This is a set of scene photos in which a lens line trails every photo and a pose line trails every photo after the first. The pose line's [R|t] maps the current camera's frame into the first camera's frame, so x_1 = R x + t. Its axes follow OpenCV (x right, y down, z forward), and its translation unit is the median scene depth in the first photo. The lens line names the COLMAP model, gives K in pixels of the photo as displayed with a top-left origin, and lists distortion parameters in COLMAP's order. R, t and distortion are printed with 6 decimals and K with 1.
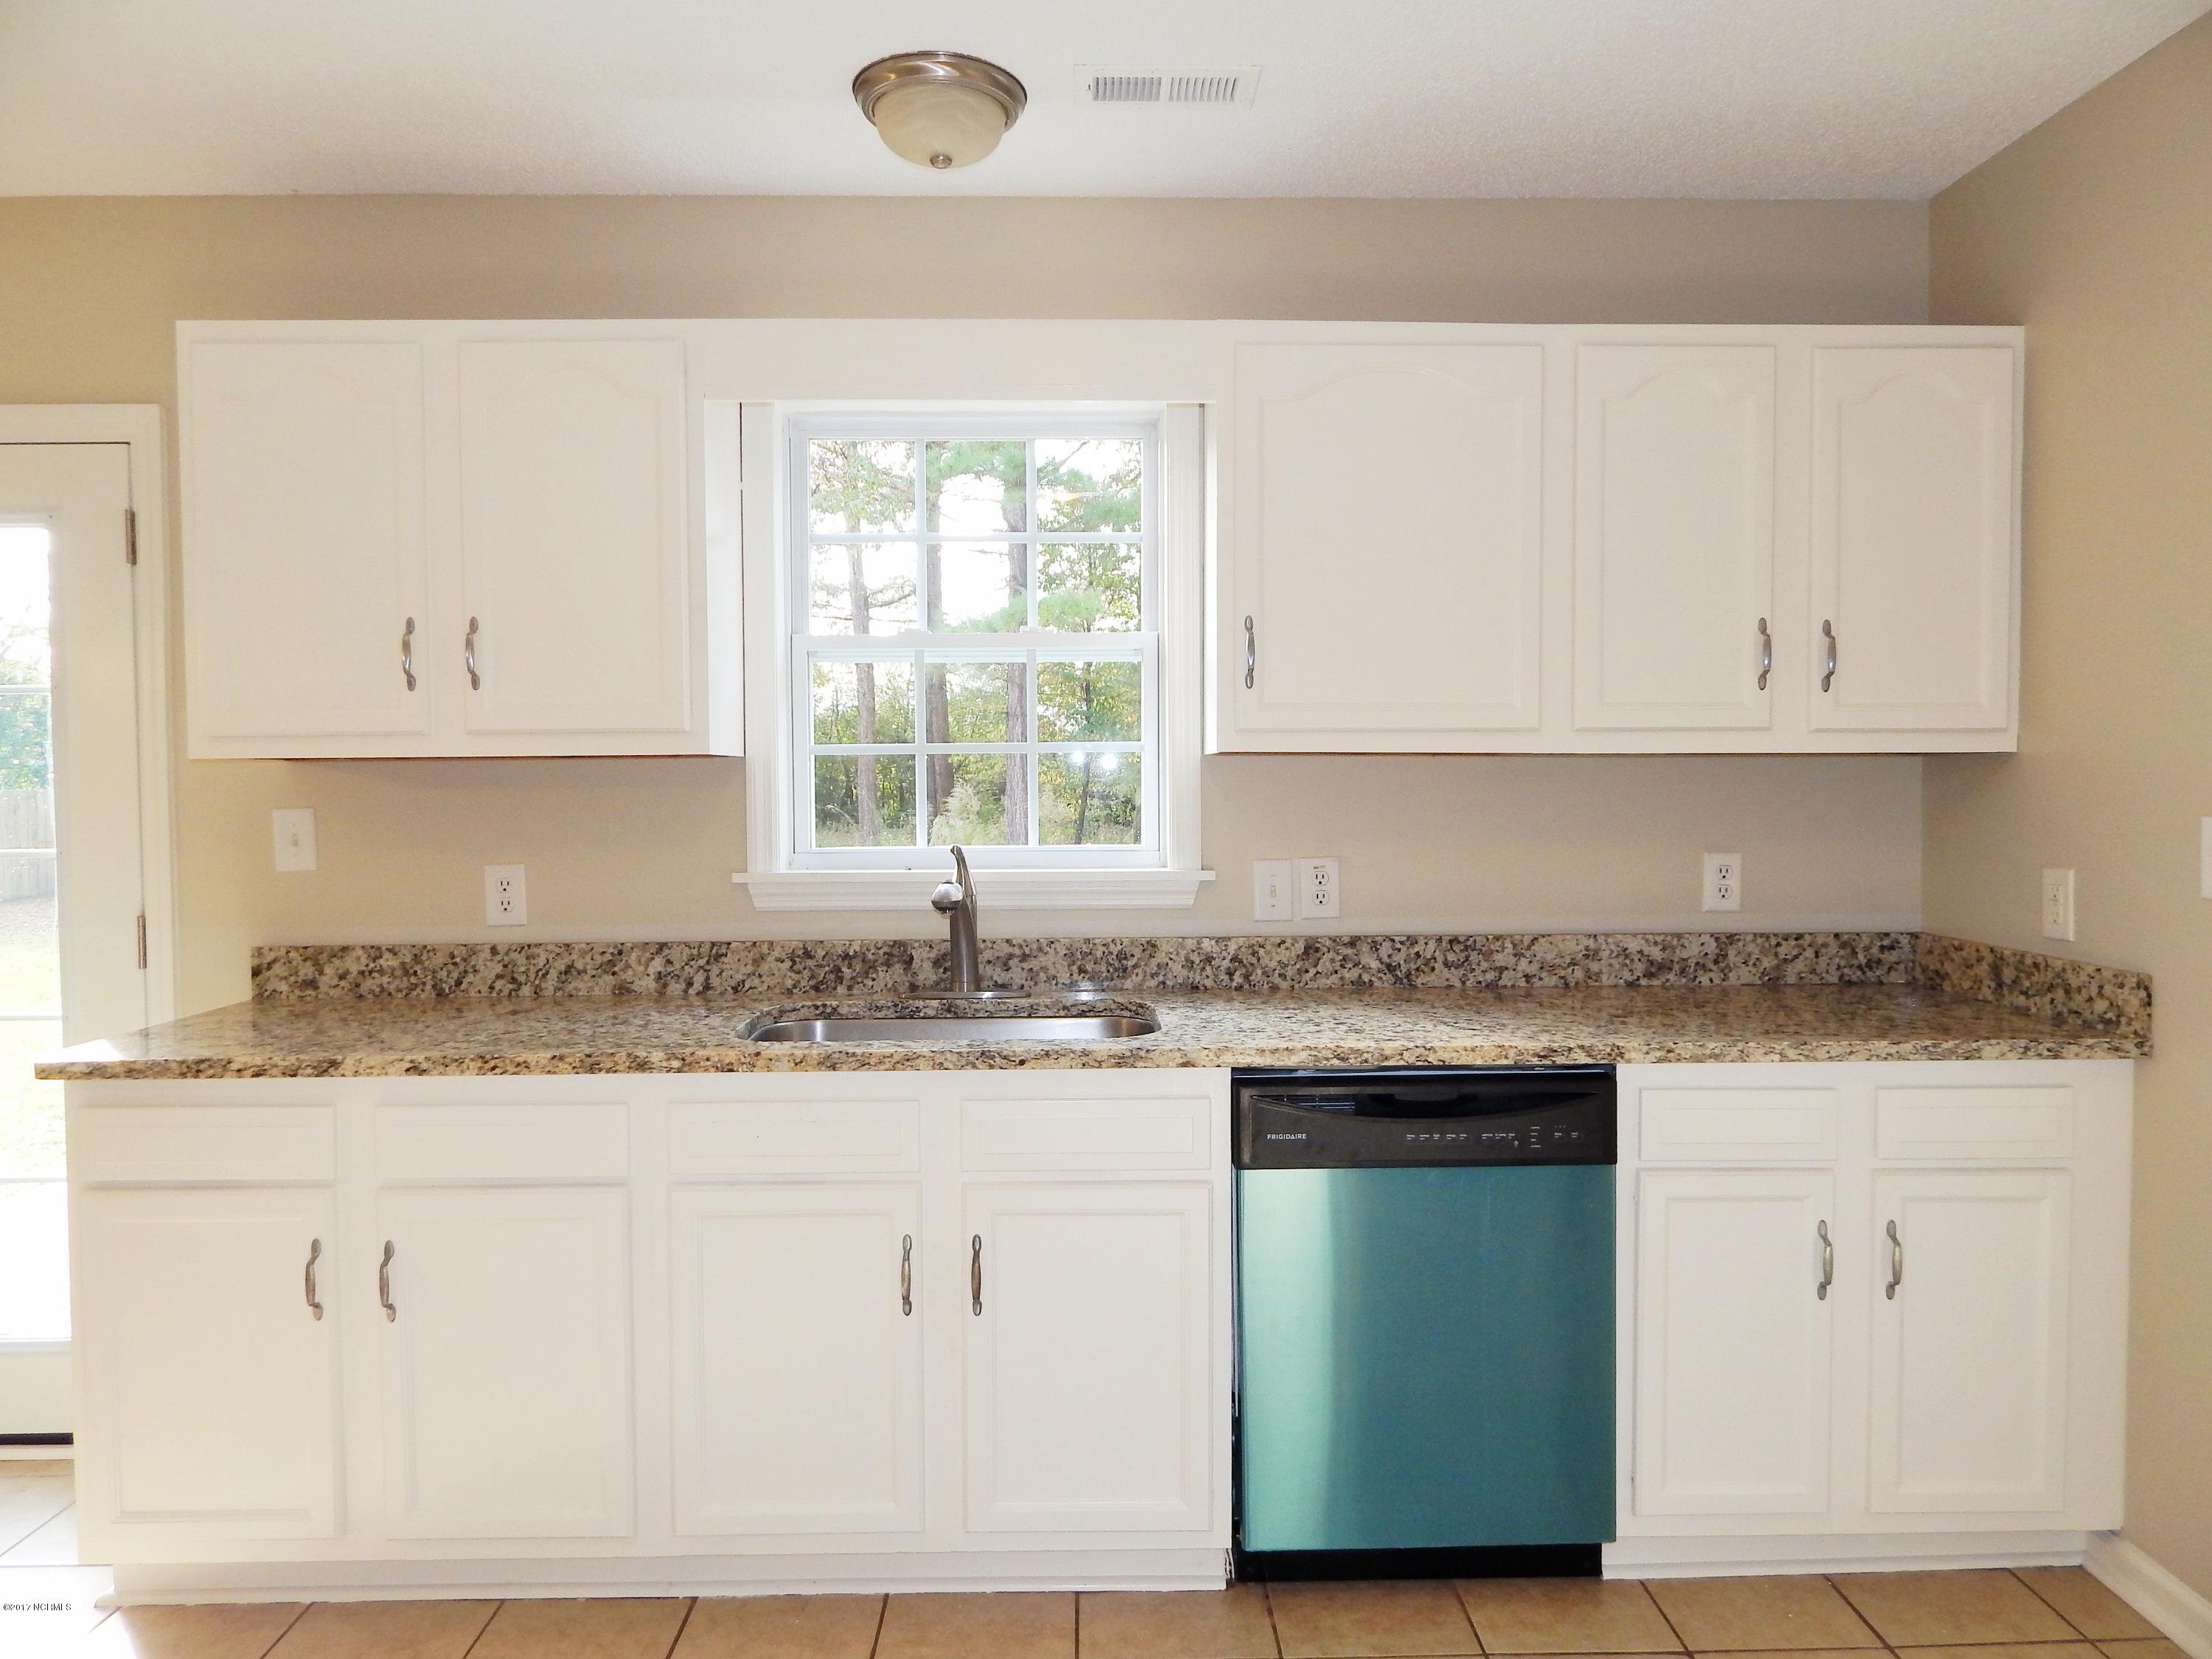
lens RADIAL K [[1467.8, 0, 1142.1], [0, 1467.8, 810.4], [0, 0, 1]] dist [0.008322, 0.000516]
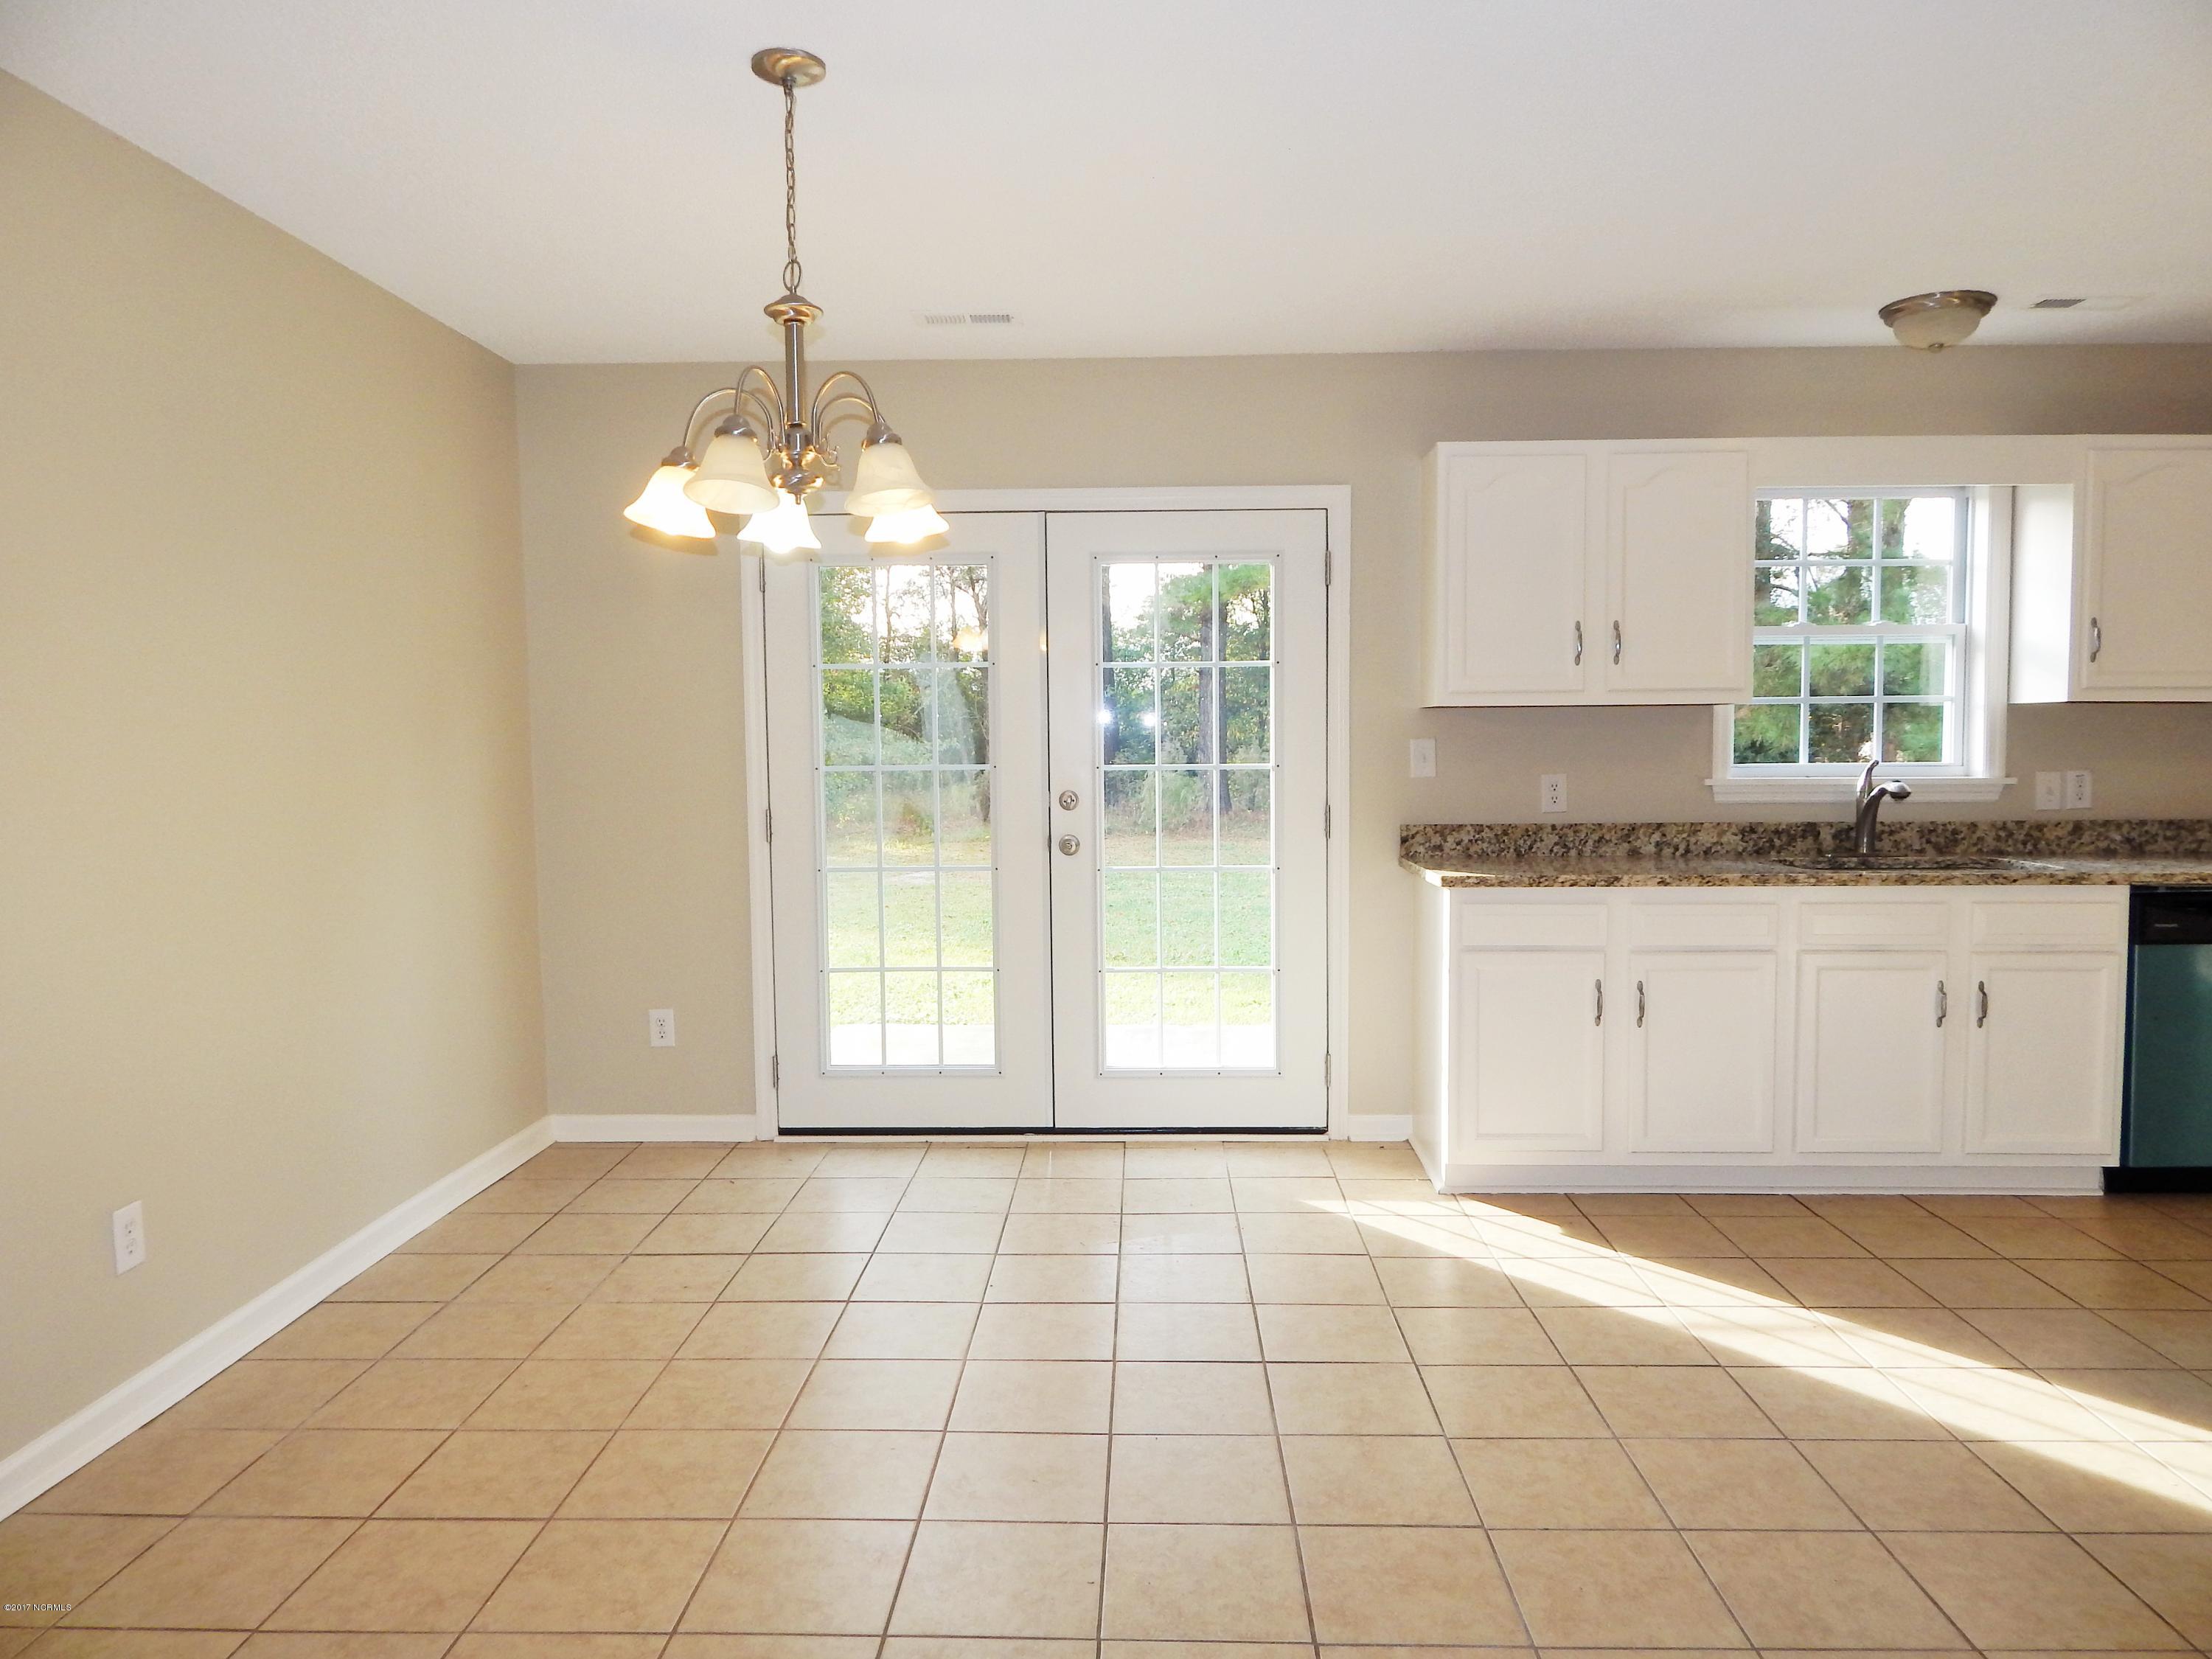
lens RADIAL K [[1458.7, 0, 1112.8], [0, 1458.7, 822.3], [0, 0, 1]] dist [-0.004018, -0.004066]
pose [[0.998771, 0.001802, -0.049532, -0.838663], [-0.000072, 0.999391, 0.034908, 0.034711], [0.049565, -0.034862, 0.998162, -0.598627]]
